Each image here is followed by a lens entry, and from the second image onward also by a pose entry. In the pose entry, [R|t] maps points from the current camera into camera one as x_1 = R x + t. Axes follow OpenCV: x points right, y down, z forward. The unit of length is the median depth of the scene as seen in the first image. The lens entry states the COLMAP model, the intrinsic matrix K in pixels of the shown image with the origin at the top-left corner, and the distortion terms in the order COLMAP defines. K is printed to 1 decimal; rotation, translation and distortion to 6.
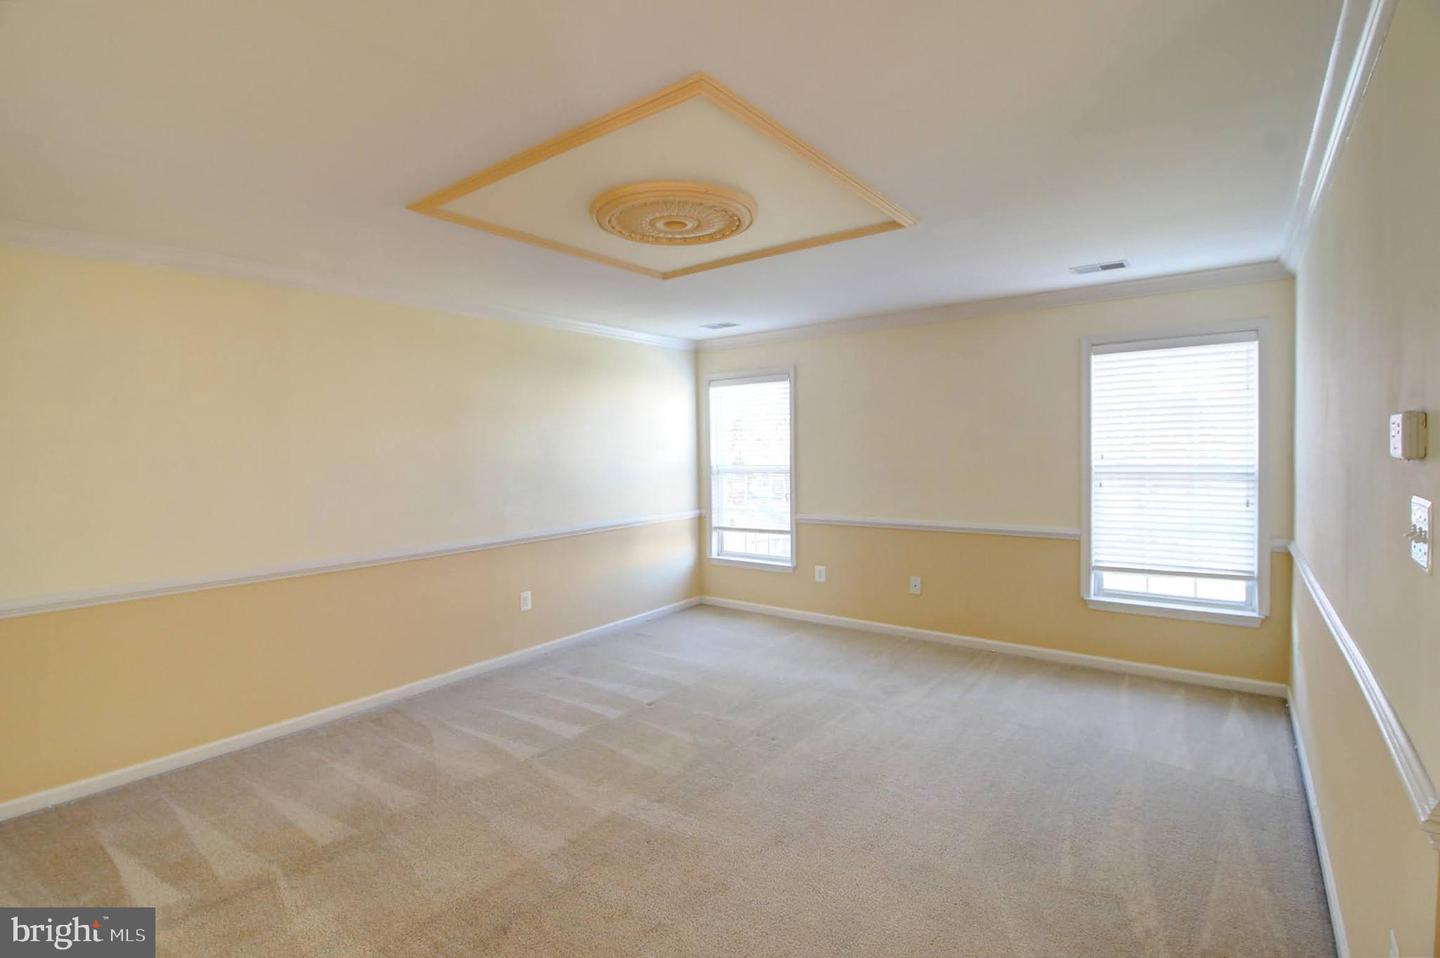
lens RADIAL K [[682.1, 0, 719.2], [0, 682.1, 463.8], [0, 0, 1]] dist [0.000171, -0.009532]
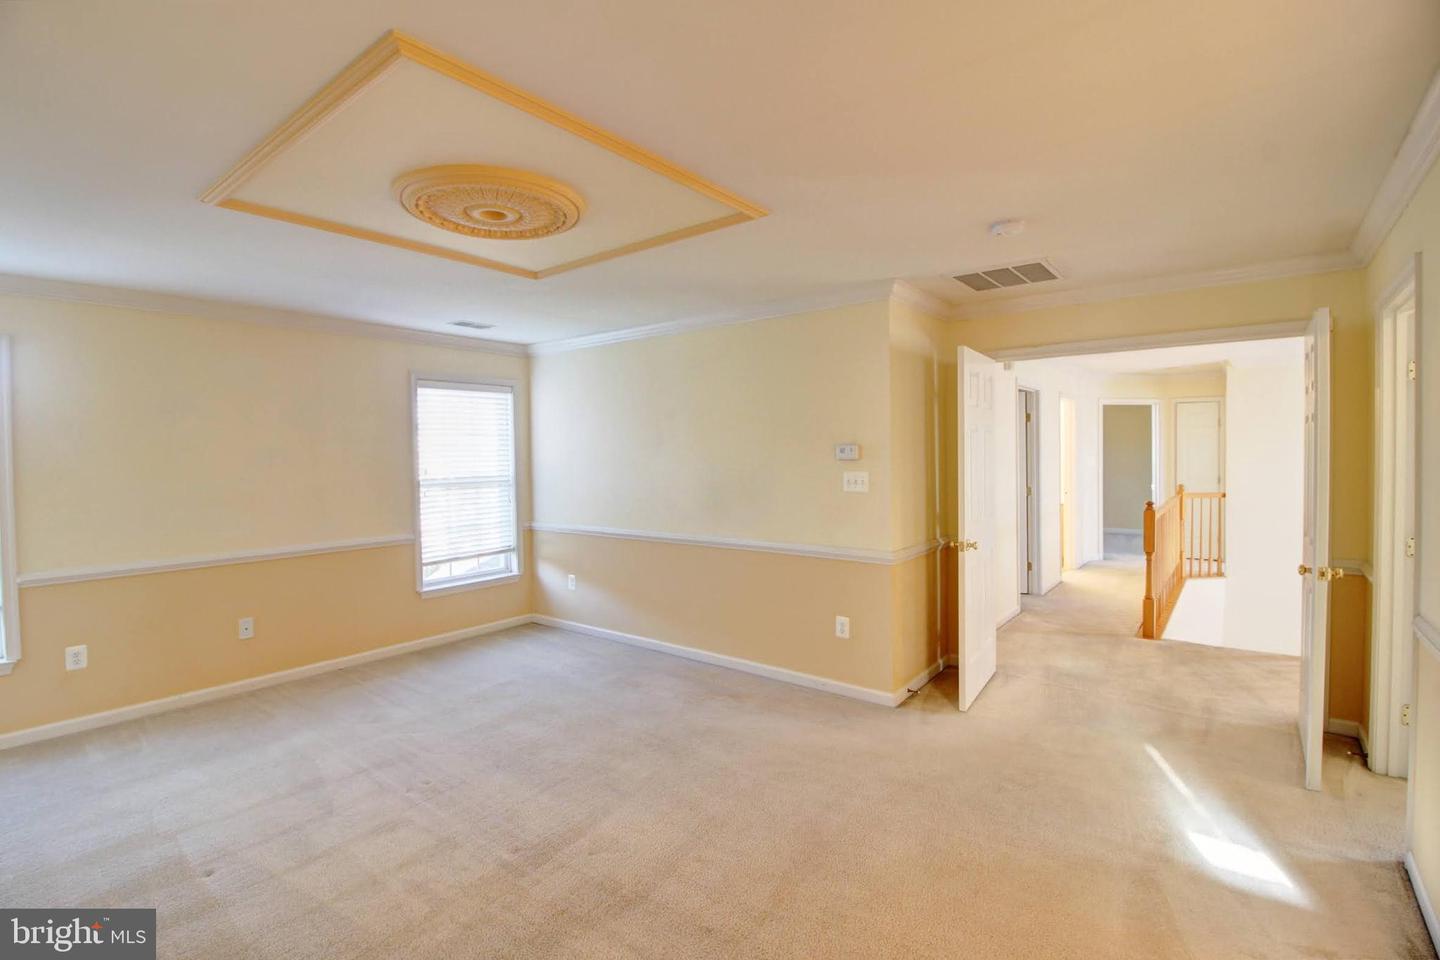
lens RADIAL K [[682.1, 0, 719.2], [0, 682.1, 464.8], [0, 0, 1]] dist [0.000171, -0.009532]
pose [[-0.001281, -0.001028, 0.999999, -0.715067], [0.035474, 0.999370, 0.001073, -0.006156], [-0.999370, 0.035475, -0.001244, 0.523880]]
